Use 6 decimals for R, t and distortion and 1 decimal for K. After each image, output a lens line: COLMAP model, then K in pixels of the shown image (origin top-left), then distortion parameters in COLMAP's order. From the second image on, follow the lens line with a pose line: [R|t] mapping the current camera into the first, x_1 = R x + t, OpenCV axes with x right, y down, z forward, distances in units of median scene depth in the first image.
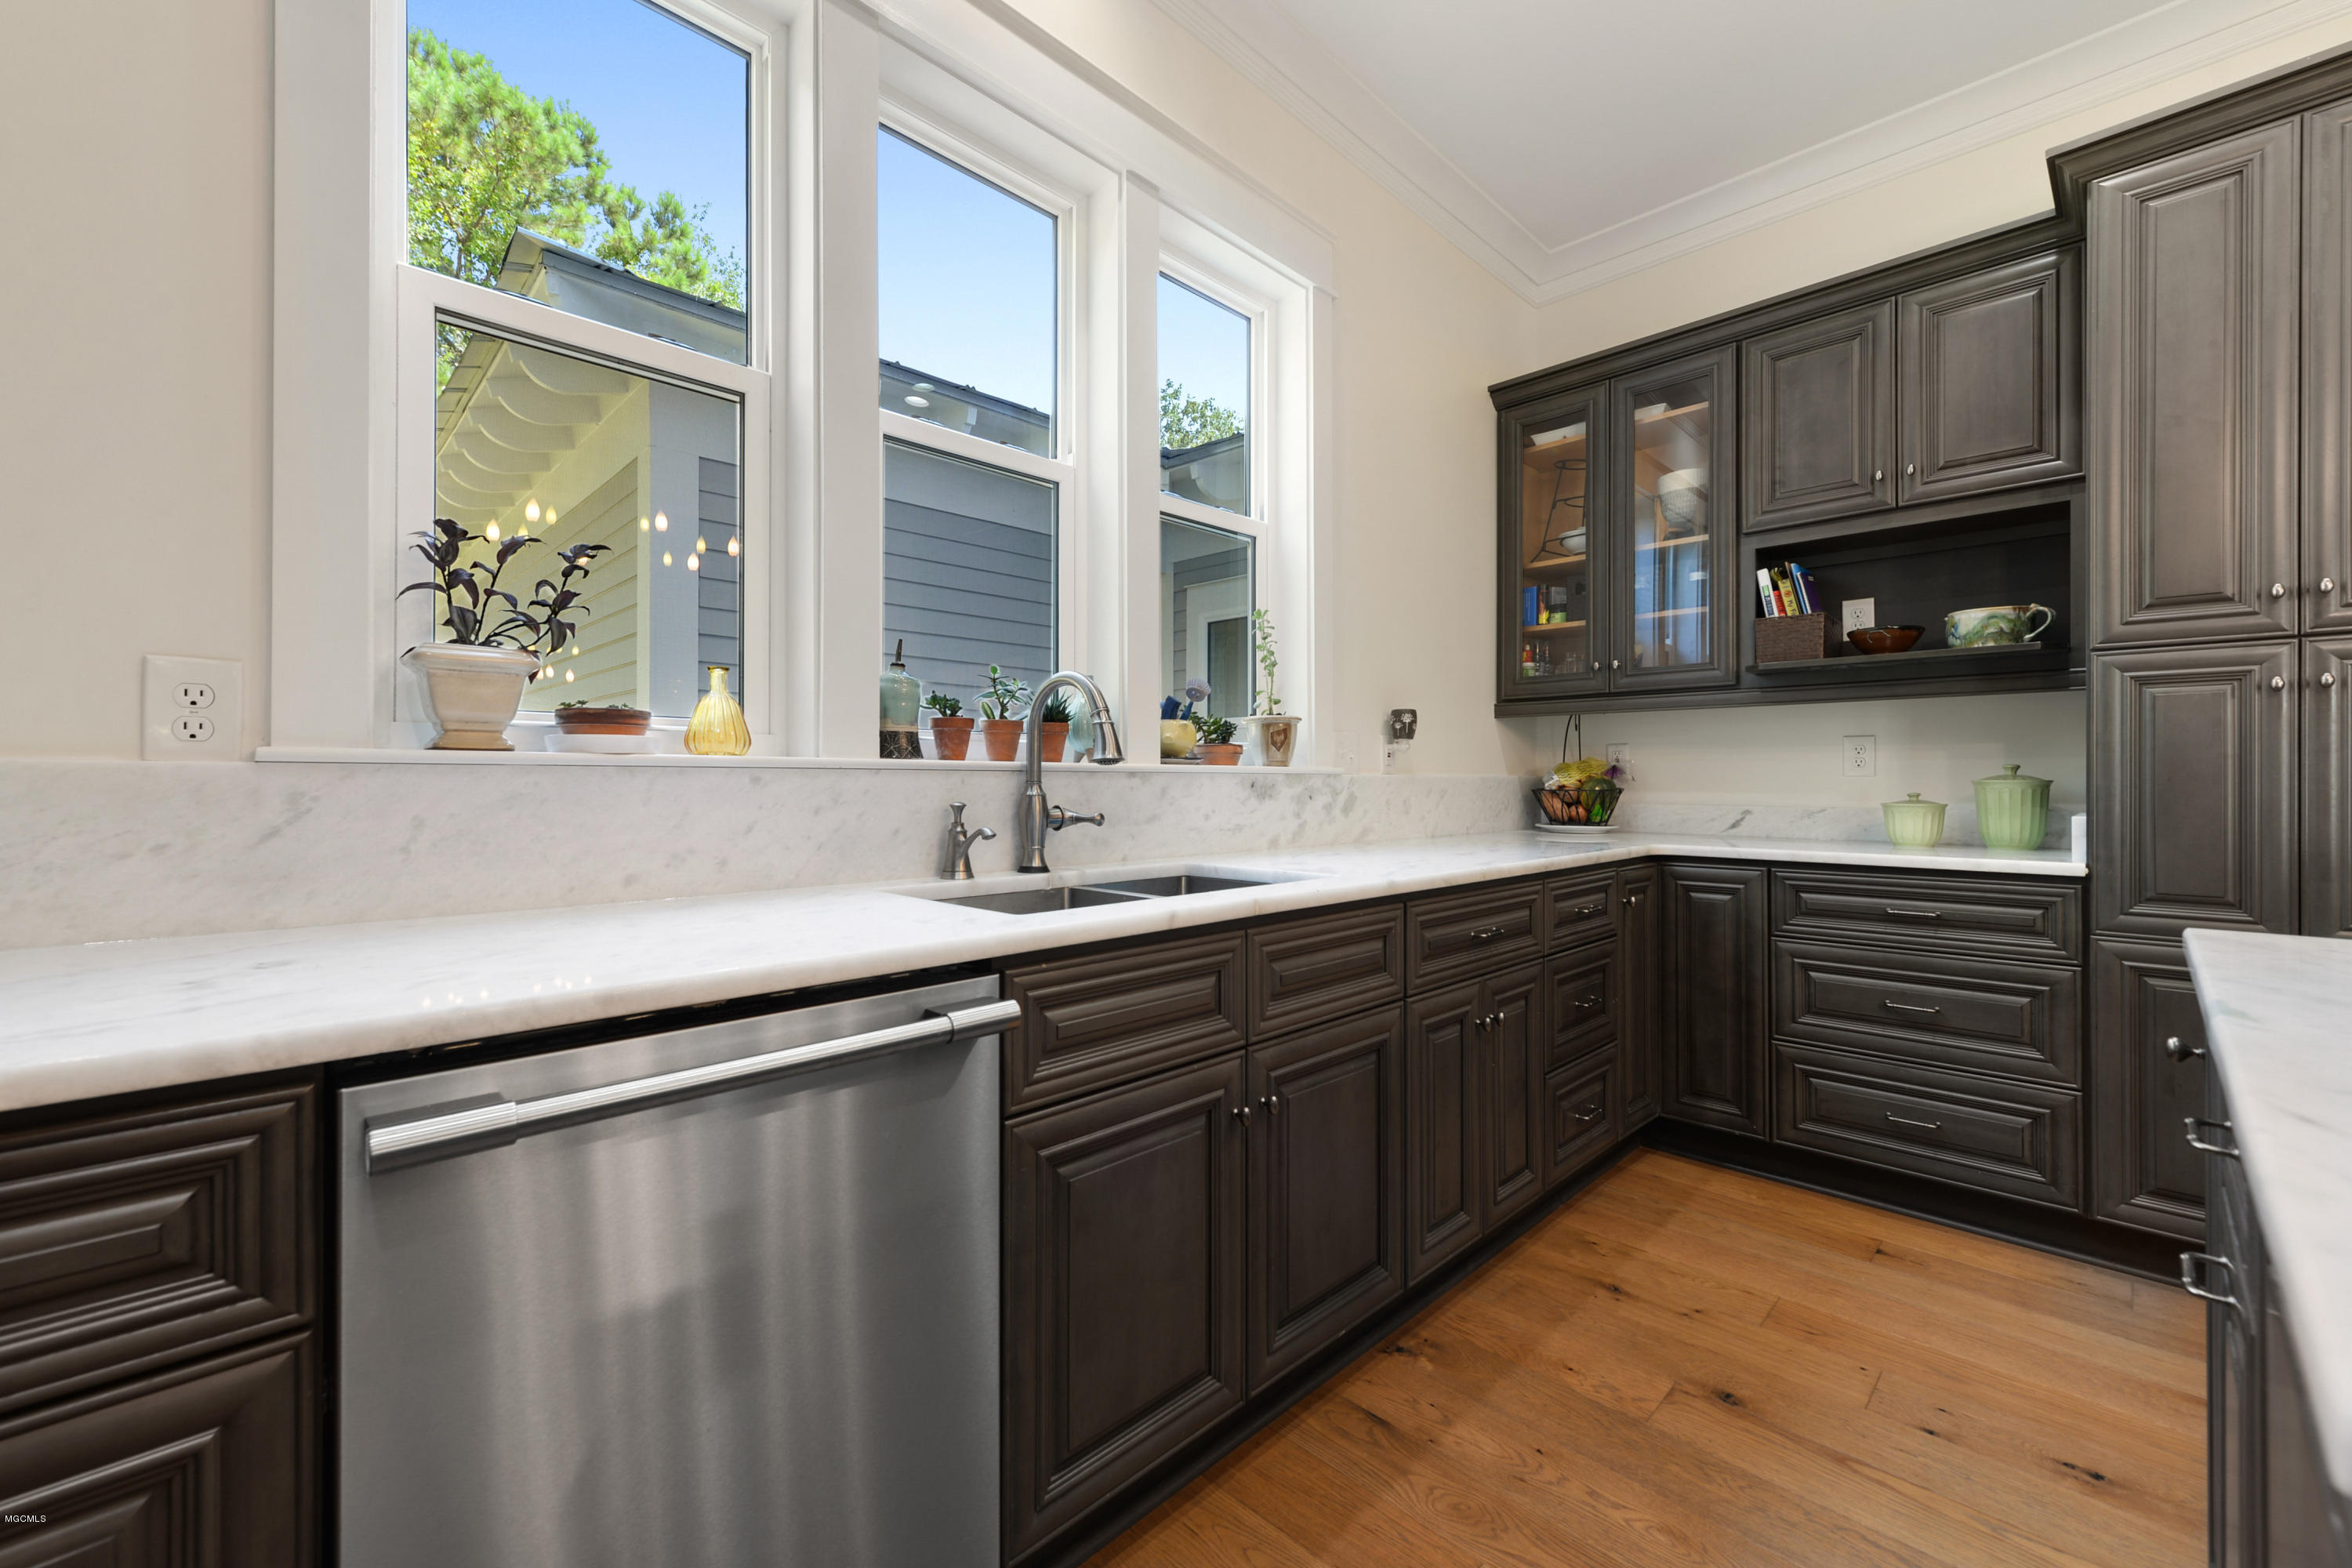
lens RADIAL K [[943.6, 0, 1172.2], [0, 943.6, 776.0], [0, 0, 1]] dist [0.000779, 0.000073]
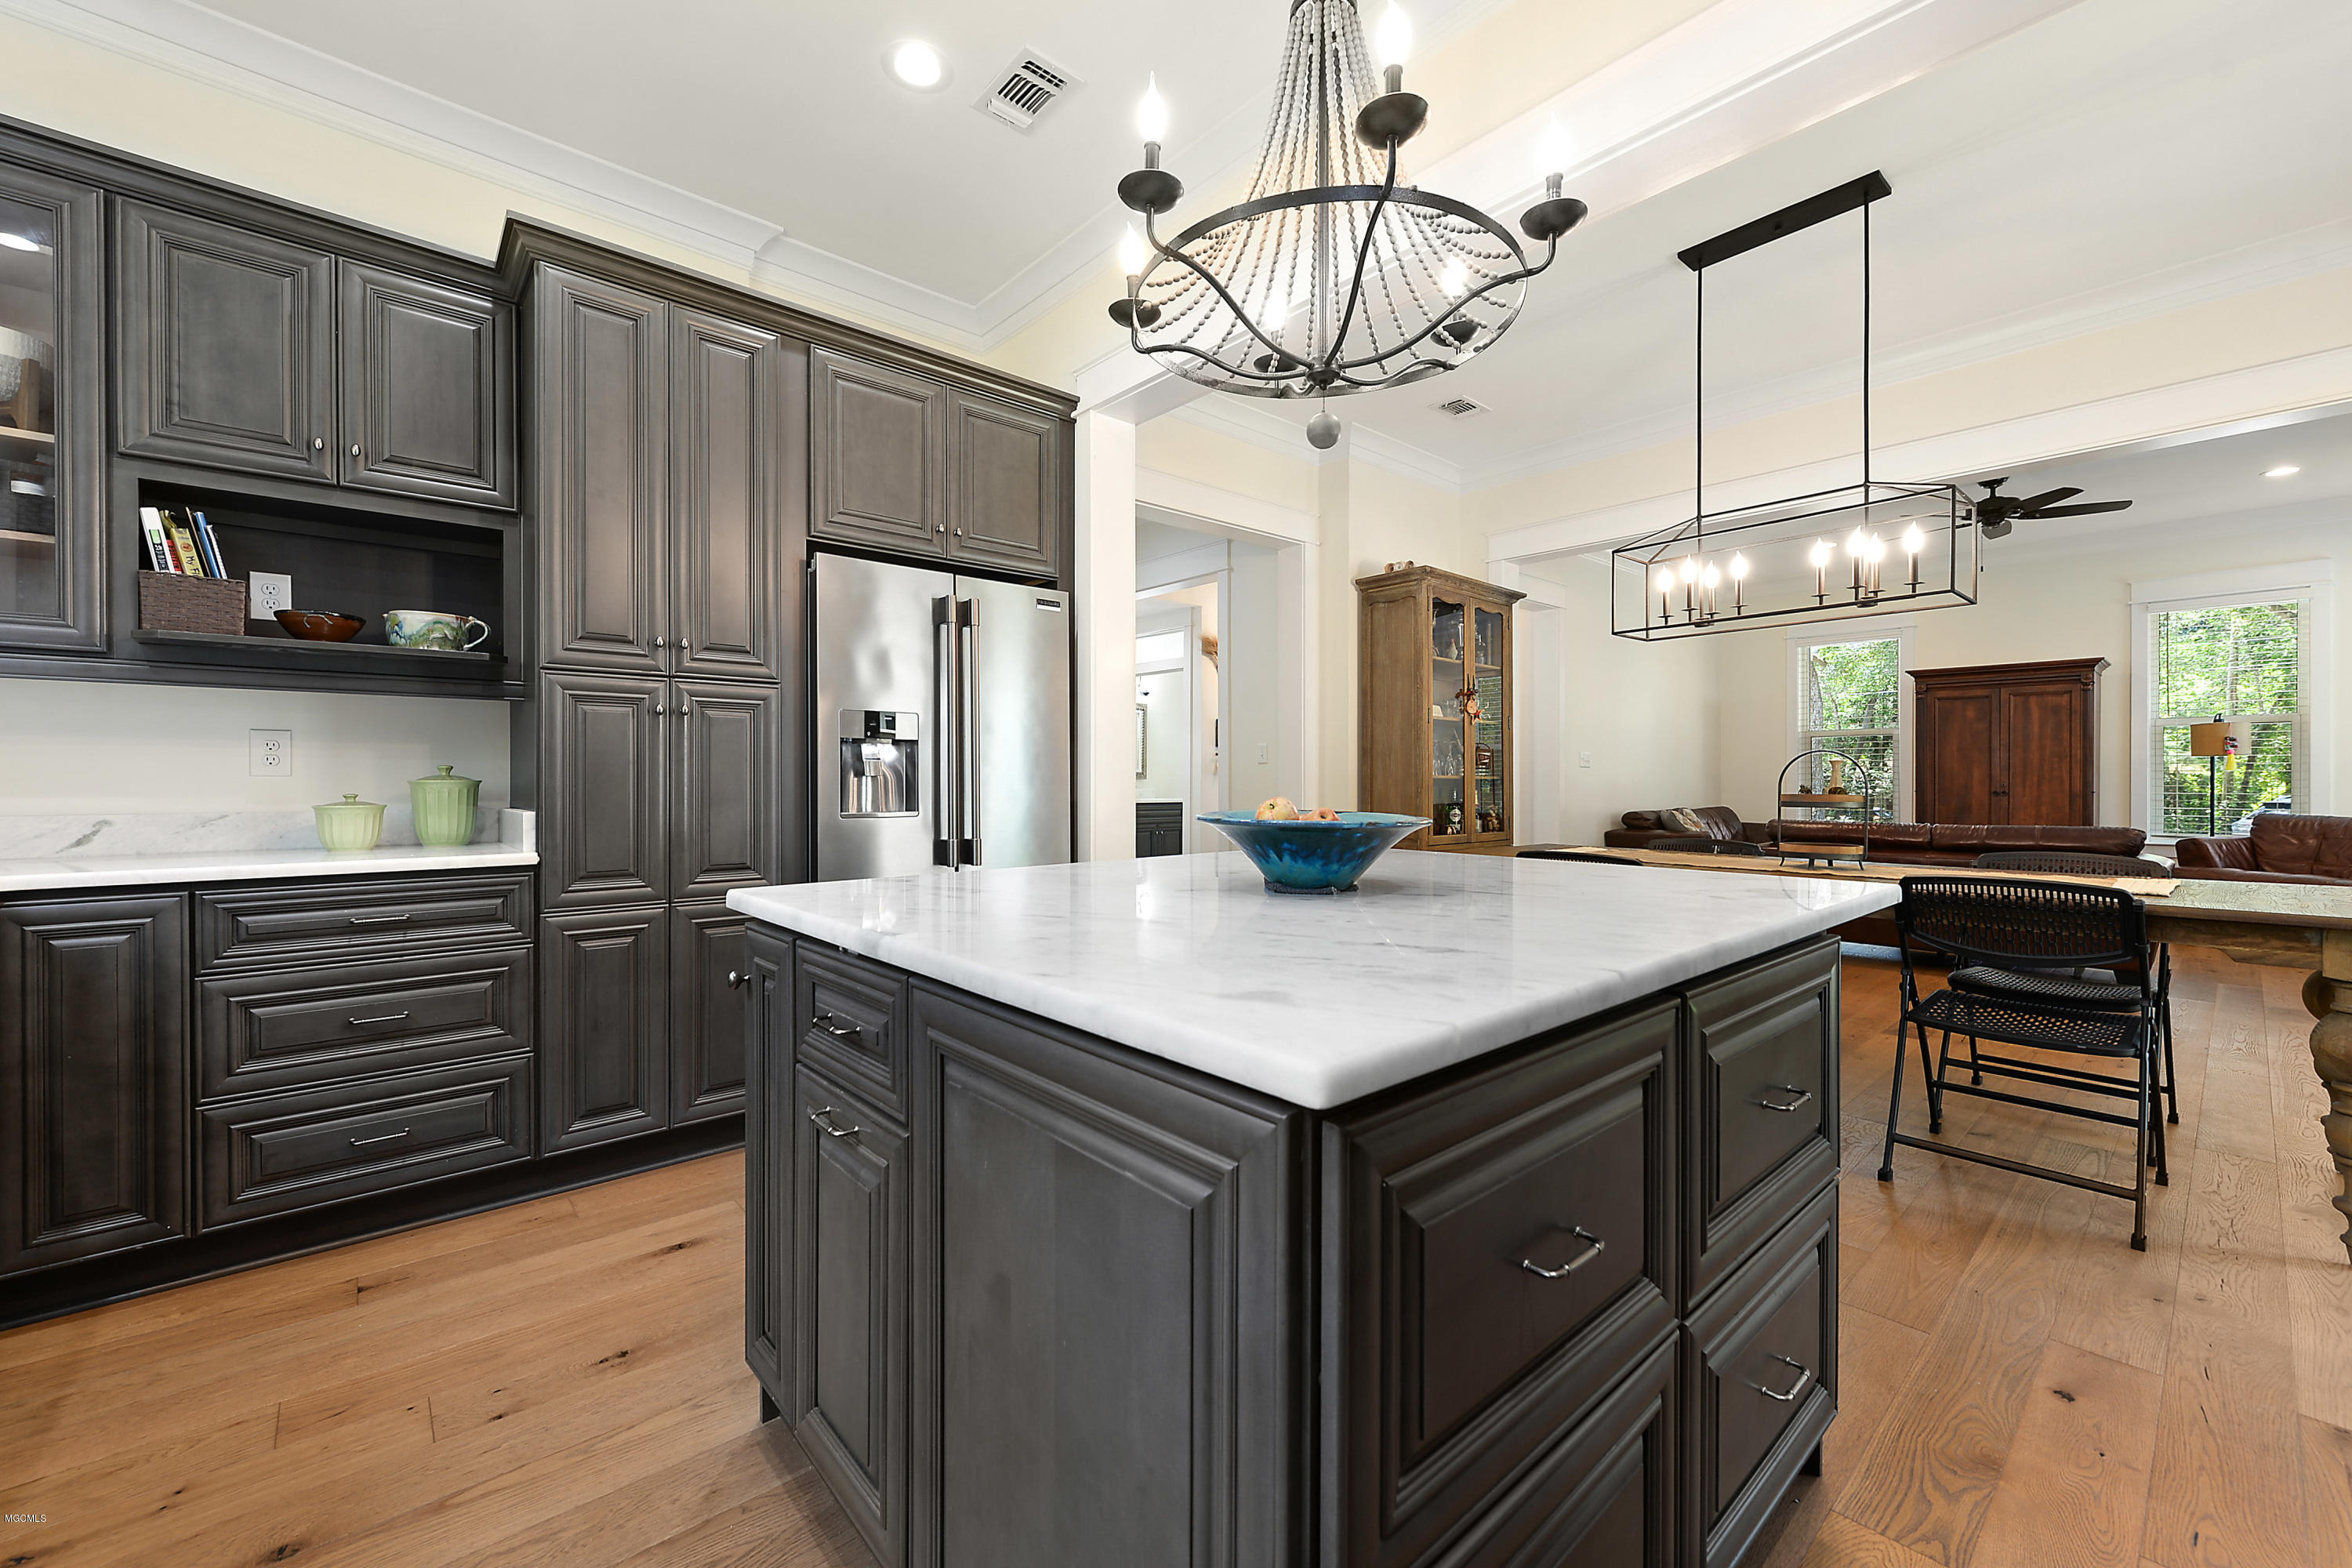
lens RADIAL K [[935.9, 0, 1171.7], [0, 935.9, 781.7], [0, 0, 1]] dist [0.001479, 0.000019]
pose [[0.057803, -0.002436, 0.998325, -0.112001], [-0.004318, 0.999987, 0.002690, -0.000324], [-0.998319, -0.004466, 0.057792, 0.142842]]
